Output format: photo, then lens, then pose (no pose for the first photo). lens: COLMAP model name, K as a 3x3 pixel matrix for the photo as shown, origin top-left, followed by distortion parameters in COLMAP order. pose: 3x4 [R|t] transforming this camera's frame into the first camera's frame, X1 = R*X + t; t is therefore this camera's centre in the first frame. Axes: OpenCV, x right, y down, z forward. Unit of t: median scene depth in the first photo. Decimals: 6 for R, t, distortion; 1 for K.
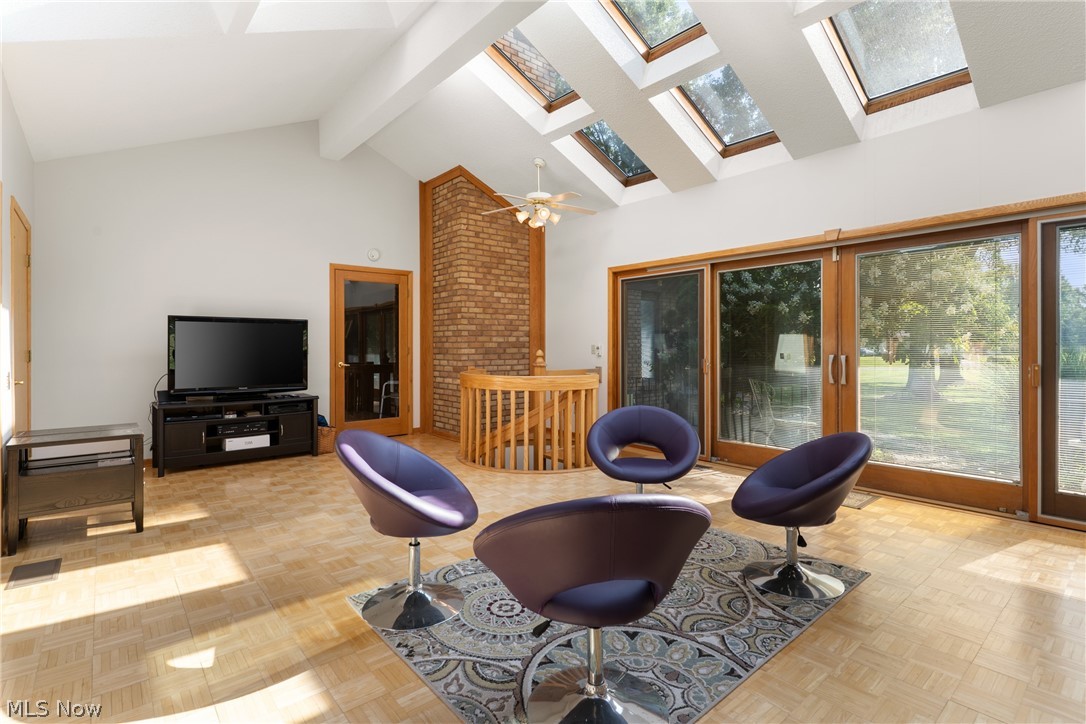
lens RADIAL K [[522.5, 0, 545.9], [0, 522.5, 358.3], [0, 0, 1]] dist [-0.000535, 0.000720]
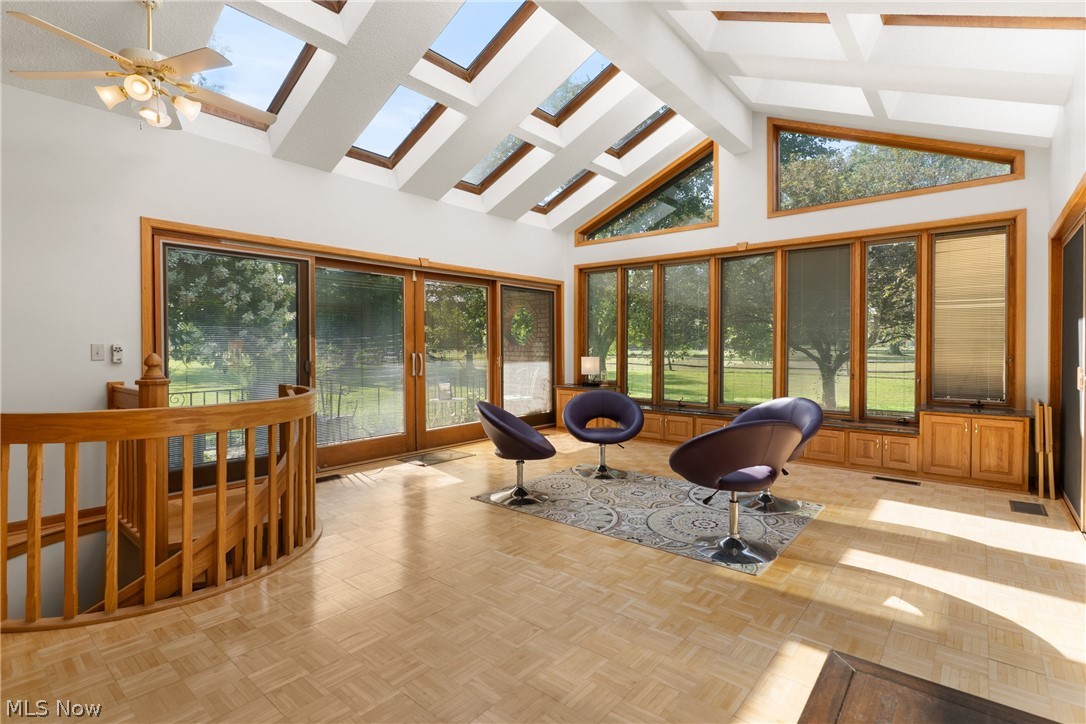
lens RADIAL K [[522.5, 0, 545.4], [0, 522.5, 352.8], [0, 0, 1]] dist [-0.000535, 0.000720]
pose [[-0.170462, -0.005344, 0.985350, -1.380551], [0.026230, 0.999606, 0.009959, -0.024440], [-0.985015, 0.027543, -0.170254, 1.612068]]
